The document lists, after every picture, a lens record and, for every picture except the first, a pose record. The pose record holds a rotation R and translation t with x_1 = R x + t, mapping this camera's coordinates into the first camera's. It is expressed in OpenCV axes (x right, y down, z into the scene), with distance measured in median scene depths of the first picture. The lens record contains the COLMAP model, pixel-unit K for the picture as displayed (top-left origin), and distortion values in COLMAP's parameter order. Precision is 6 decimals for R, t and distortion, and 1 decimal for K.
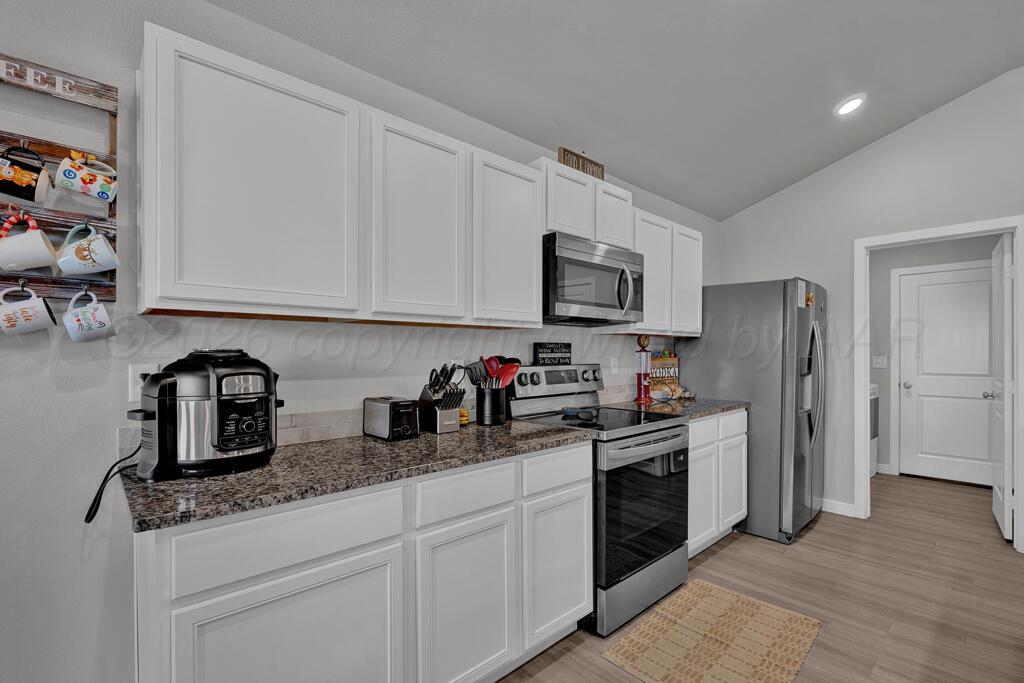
lens RADIAL K [[471.7, 0, 512.1], [0, 471.7, 360.8], [0, 0, 1]] dist [-0.003362, -0.000169]
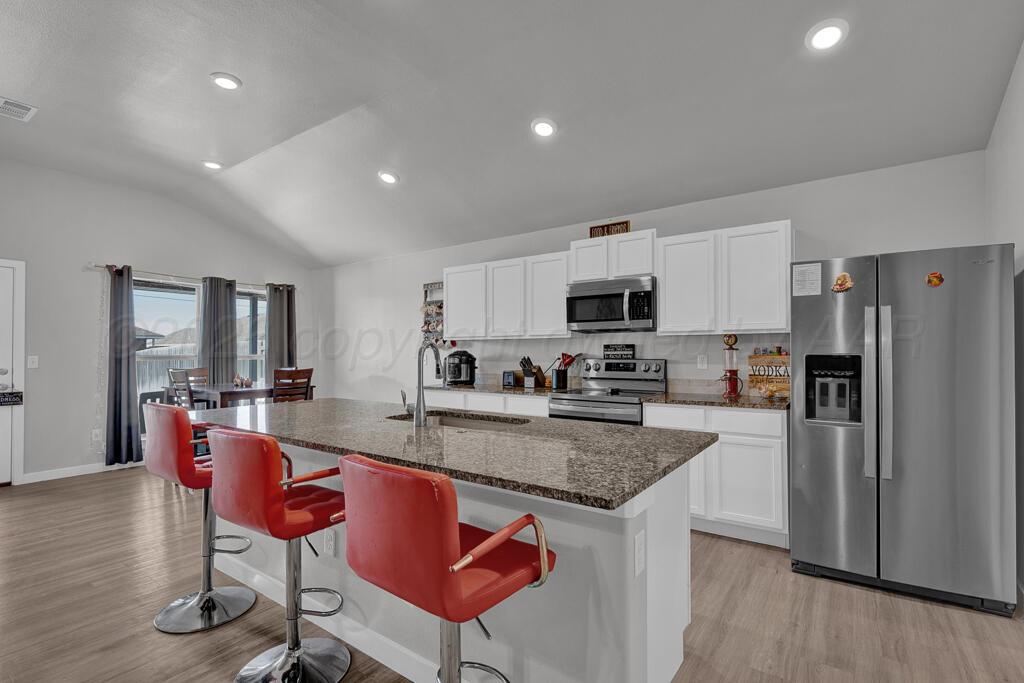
lens RADIAL K [[481.8, 0, 507.4], [0, 481.8, 342.8], [0, 0, 1]] dist [-0.001388, 0.000726]
pose [[0.196187, -0.011267, -0.980502, 1.515949], [-0.005804, 0.999903, -0.012651, -0.021948], [0.980549, 0.008173, 0.196102, 0.341071]]
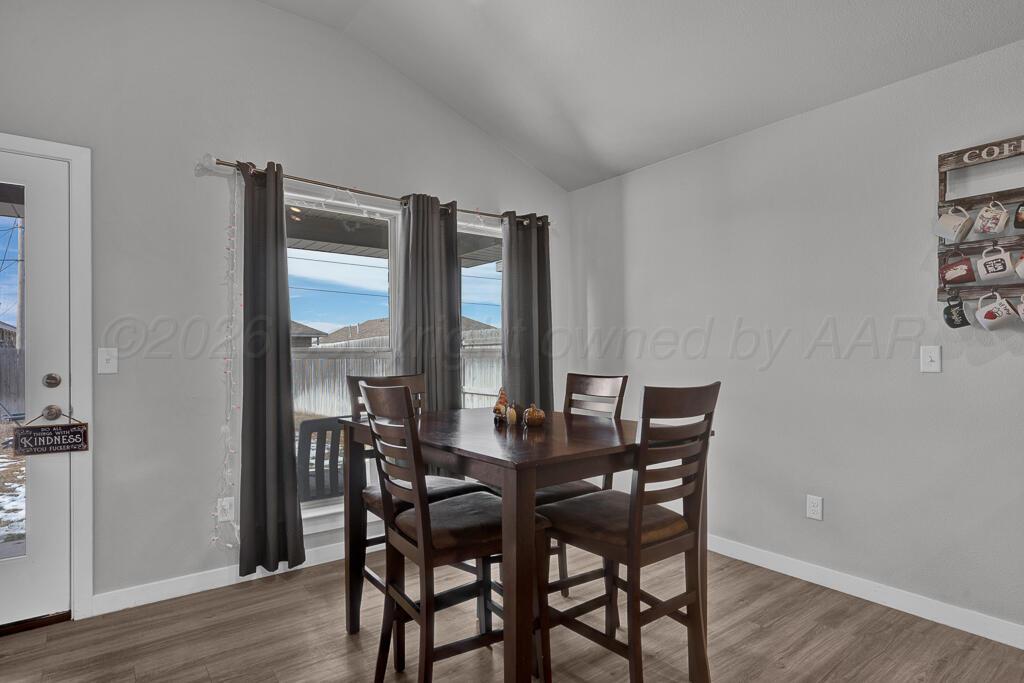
lens RADIAL K [[560.6, 0, 510.1], [0, 560.6, 344.5], [0, 0, 1]] dist [0.001061, -0.000638]
pose [[-0.105207, -0.006816, -0.994427, 0.365010], [-0.001921, 0.999976, -0.006650, 0.012259], [0.994449, 0.001211, -0.105217, -0.203213]]
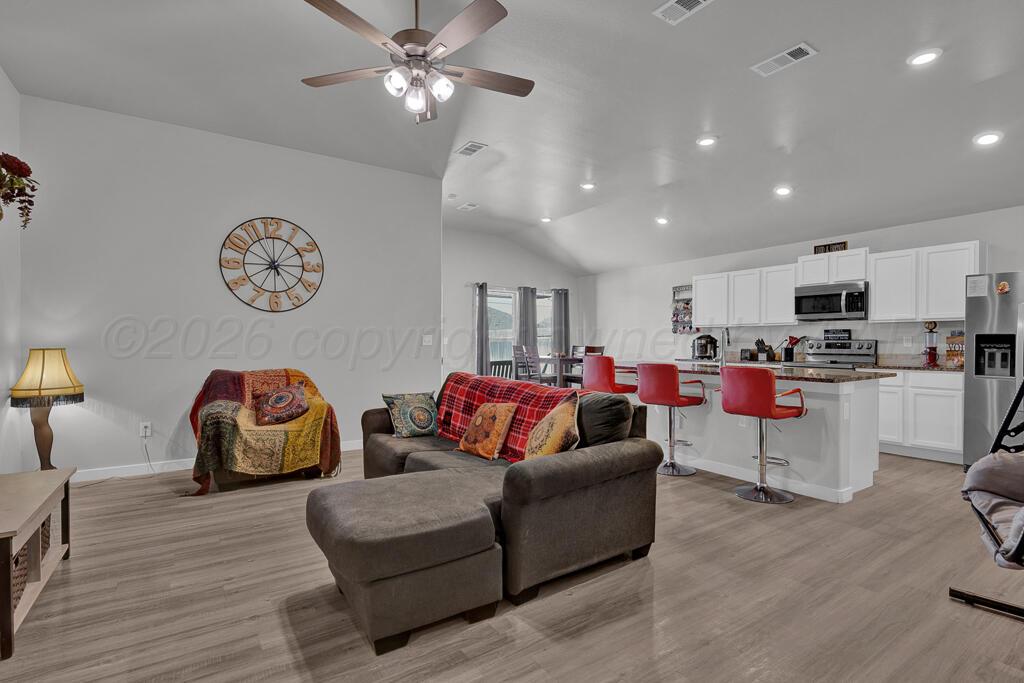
lens RADIAL K [[481.8, 0, 519.3], [0, 481.8, 342.9], [0, 0, 1]] dist [-0.001388, 0.000726]
pose [[-0.156682, 0.010627, -0.987592, 2.402156], [-0.008623, 0.999889, 0.012128, 0.007395], [0.987611, 0.010416, -0.156573, -0.062233]]
